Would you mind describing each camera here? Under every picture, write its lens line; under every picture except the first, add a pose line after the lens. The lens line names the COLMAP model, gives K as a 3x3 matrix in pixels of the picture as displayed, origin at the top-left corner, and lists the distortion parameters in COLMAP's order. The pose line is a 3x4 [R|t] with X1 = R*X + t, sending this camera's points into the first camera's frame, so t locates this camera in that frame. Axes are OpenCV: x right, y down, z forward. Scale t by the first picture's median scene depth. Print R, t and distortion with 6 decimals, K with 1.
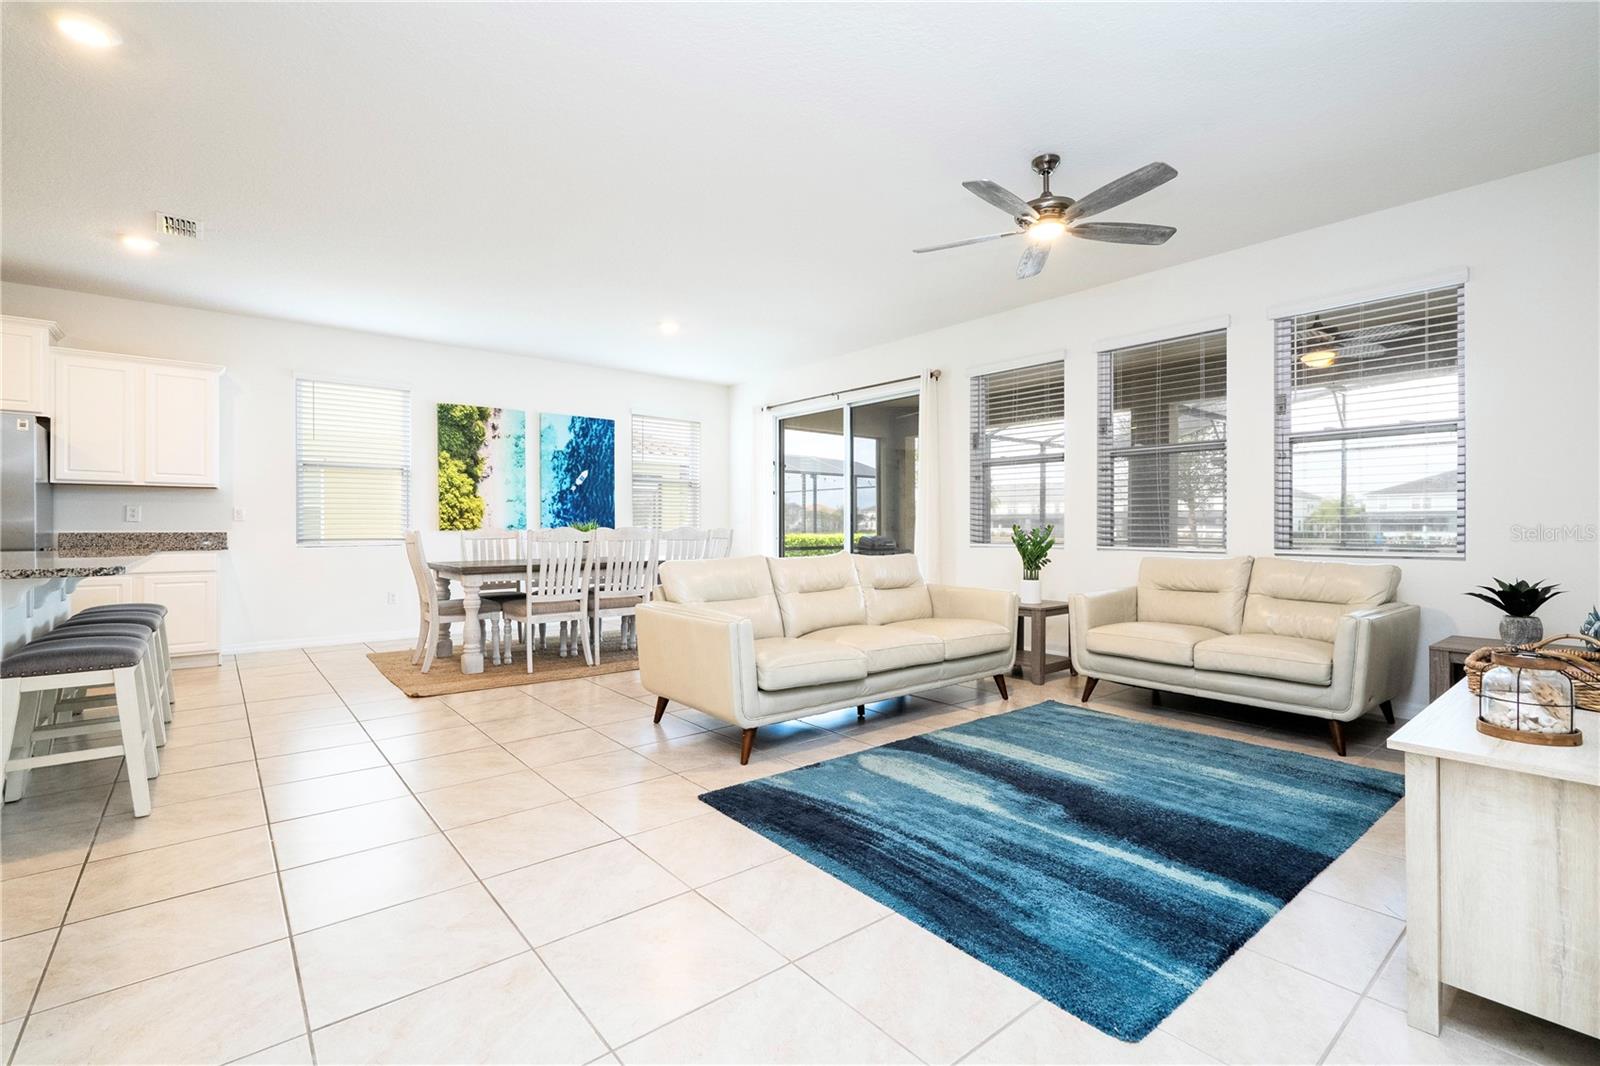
lens RADIAL K [[720.3, 0, 809.7], [0, 720.3, 528.8], [0, 0, 1]] dist [-0.004438, 0.002388]
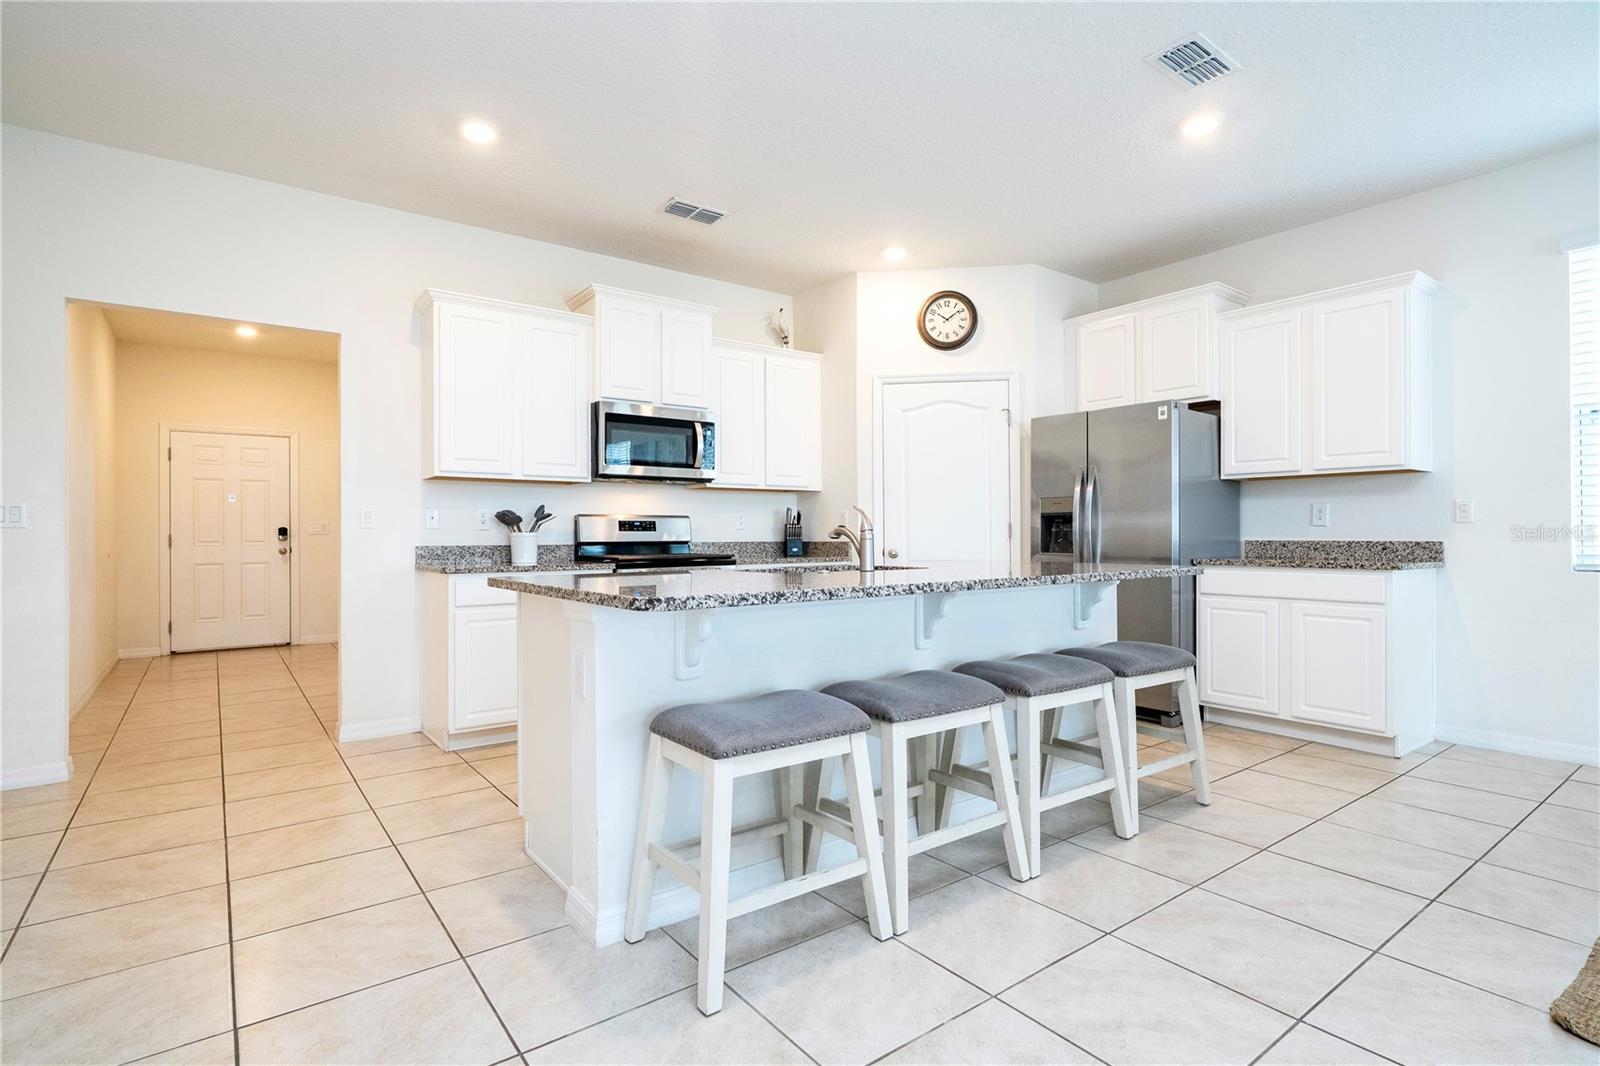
lens RADIAL K [[789.1, 0, 811.0], [0, 789.1, 534.0], [0, 0, 1]] dist [-0.004664, -0.000189]
pose [[-0.044017, -0.001411, -0.999030, -0.097451], [0.001516, 0.999998, -0.001479, -0.001024], [0.999030, -0.001580, -0.044014, 0.410177]]
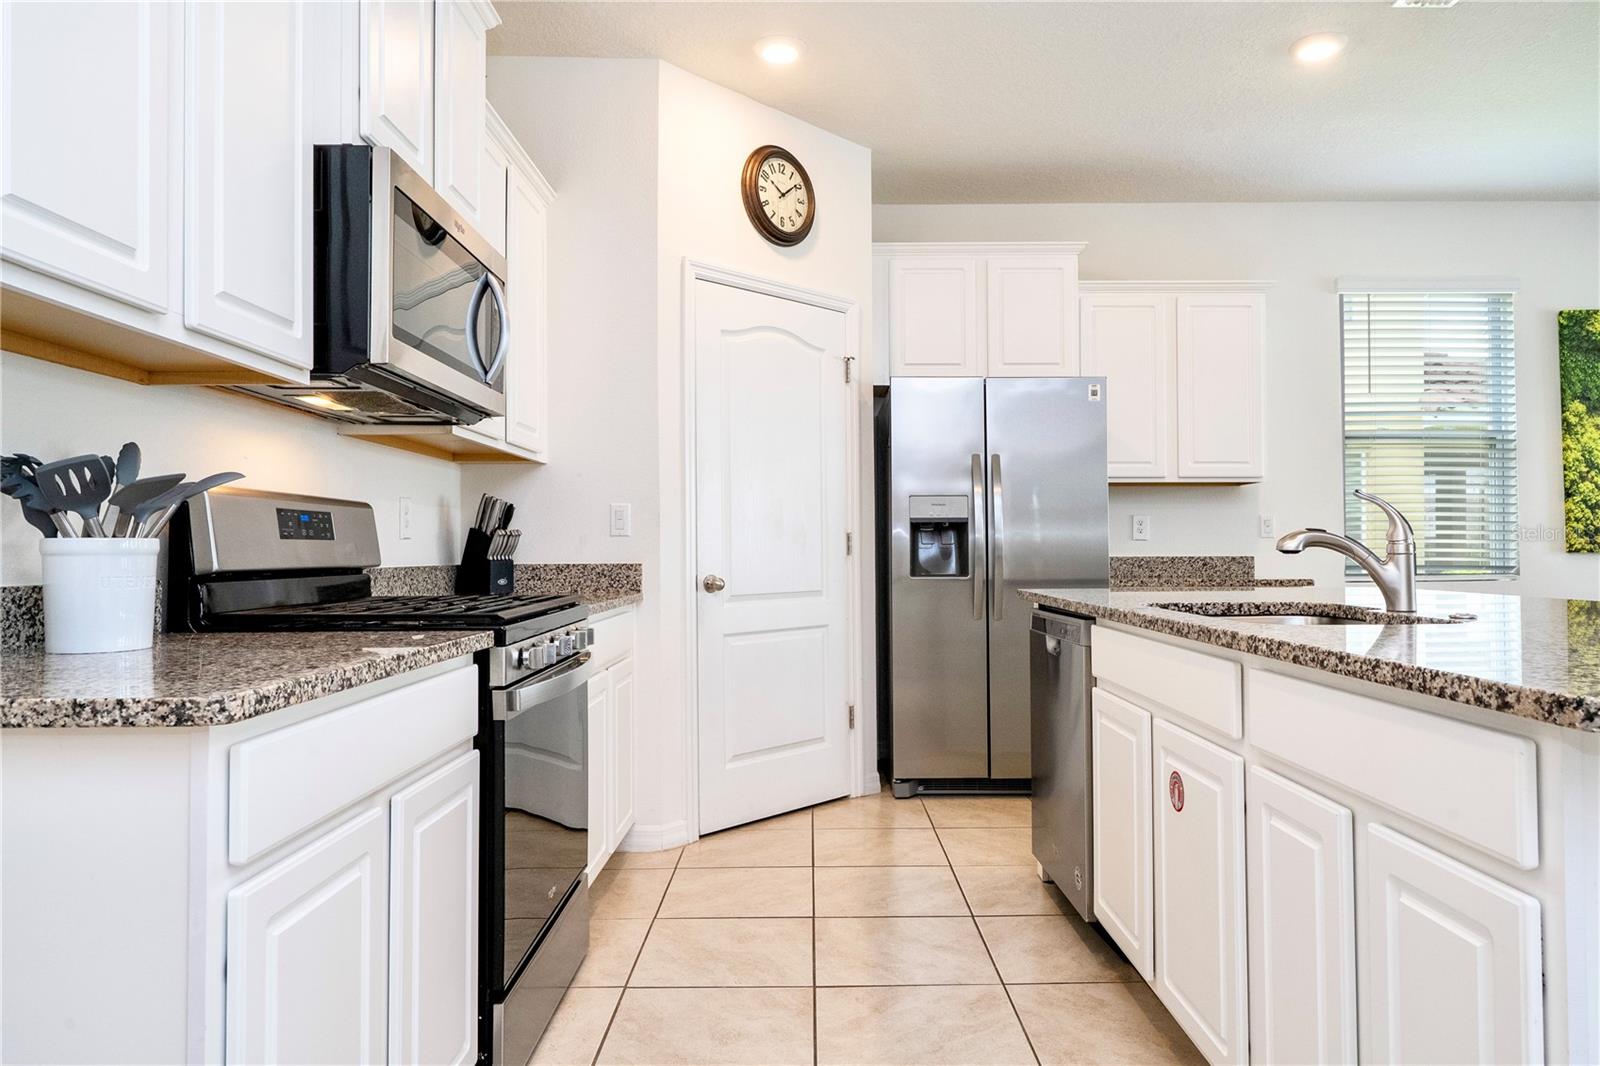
lens RADIAL K [[1015.8, 0, 813.7], [0, 1015.8, 528.6], [0, 0, 1]] dist [0.000293, 0.000466]
pose [[0.772076, -0.016672, -0.635312, -0.459966], [0.003148, 0.999744, -0.022409, -0.000360], [0.635523, 0.015302, 0.771931, 0.079016]]
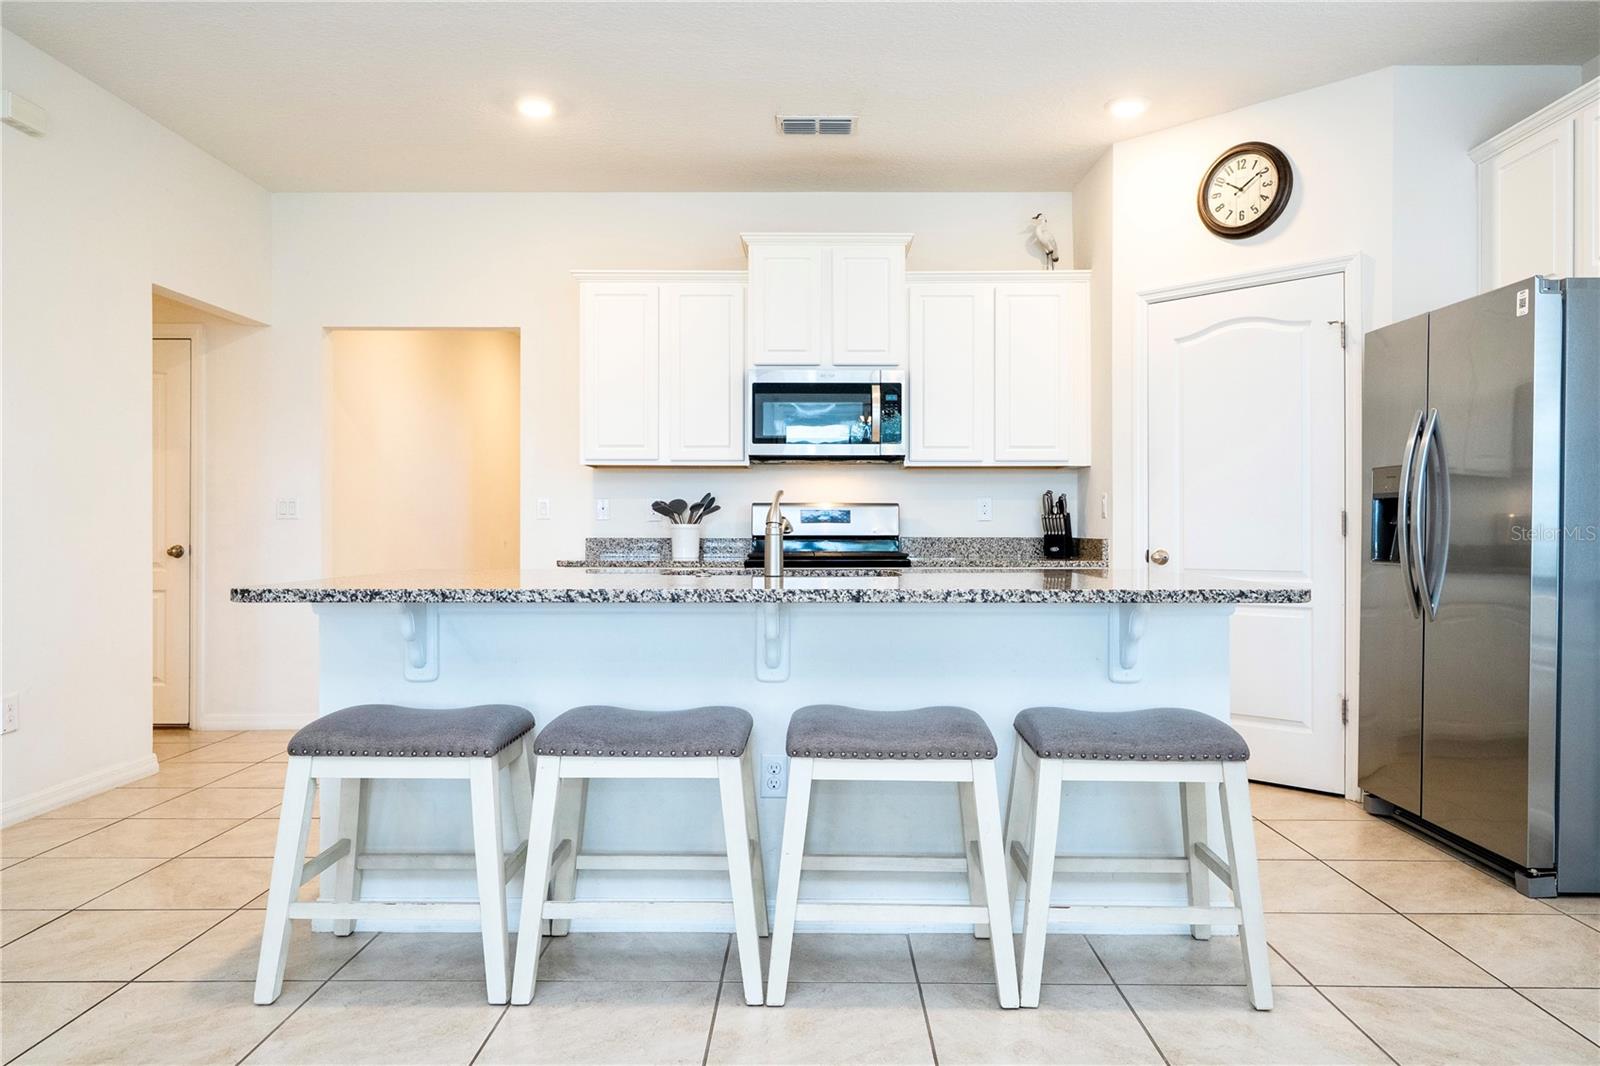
lens RADIAL K [[1049.6, 0, 808.1], [0, 1049.6, 530.1], [0, 0, 1]] dist [-0.002460, -0.001665]
pose [[-0.644295, 0.001123, -0.764776, -0.198892], [-0.003401, 0.999985, 0.004334, -0.002689], [0.764769, 0.005393, -0.644281, 0.707274]]
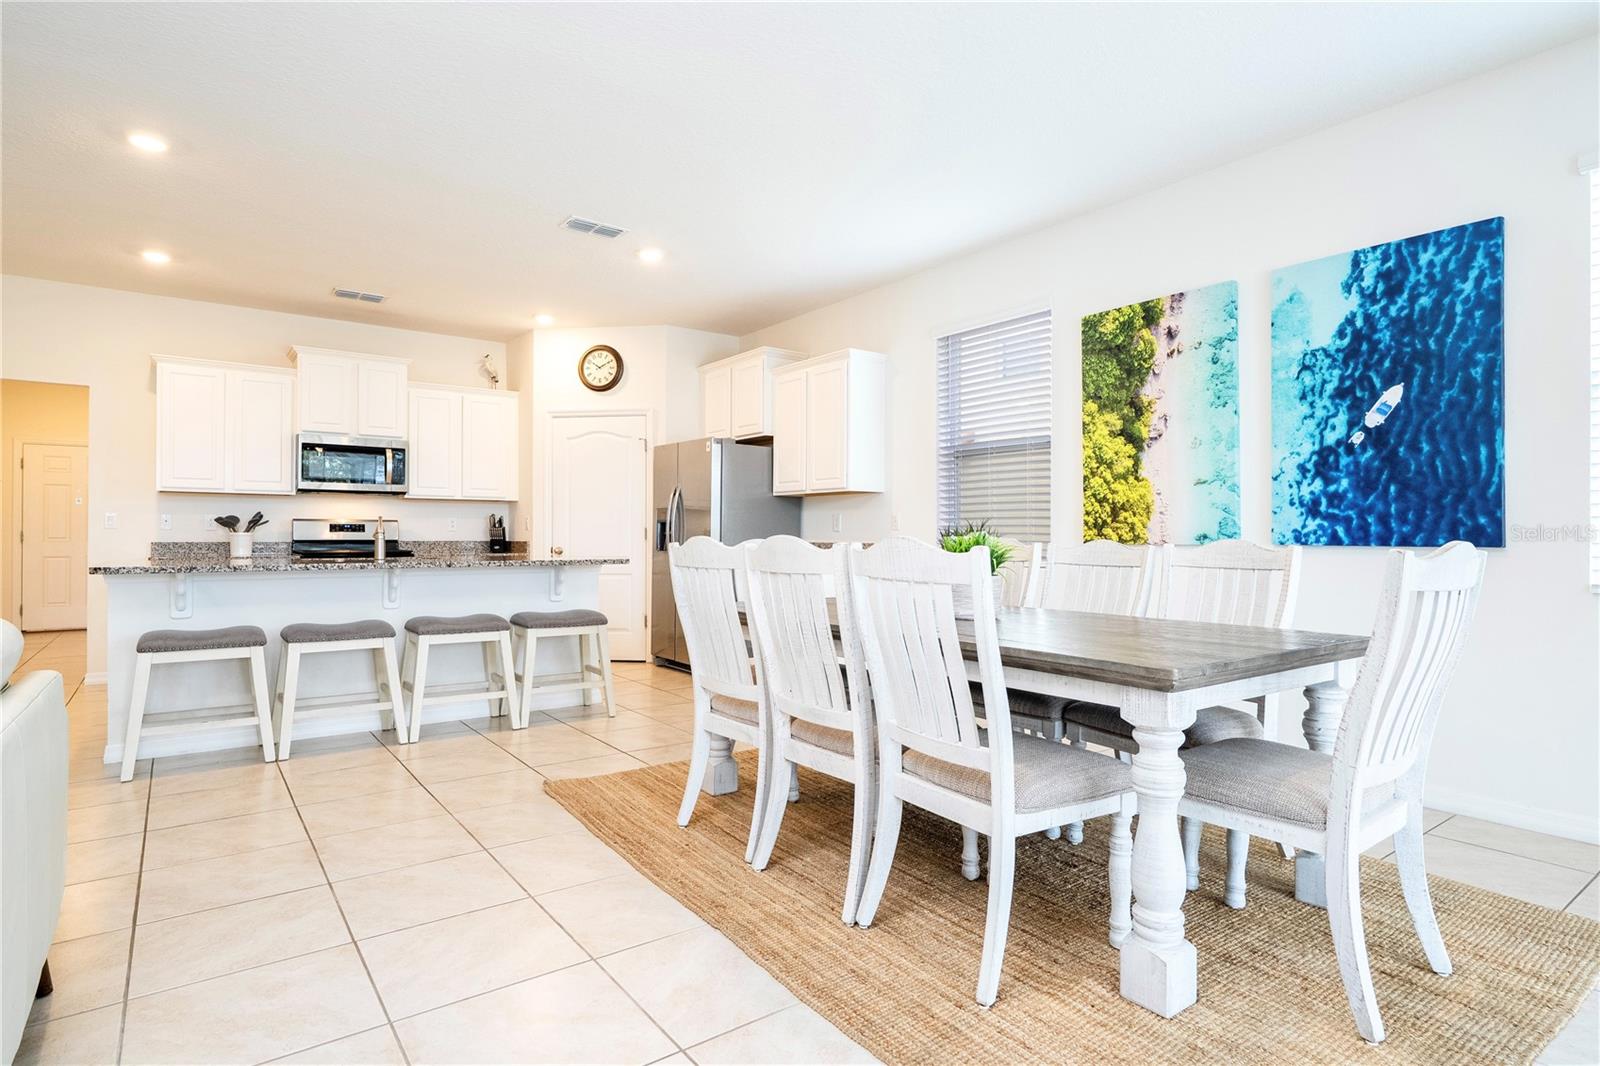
lens RADIAL K [[840.7, 0, 811.4], [0, 840.7, 529.7], [0, 0, 1]] dist [0.002560, -0.000282]
pose [[-0.048002, -0.007149, -0.998822, 0.146879], [-0.004621, 0.999965, -0.006935, -0.003165], [0.998837, 0.004282, -0.048033, 0.802807]]
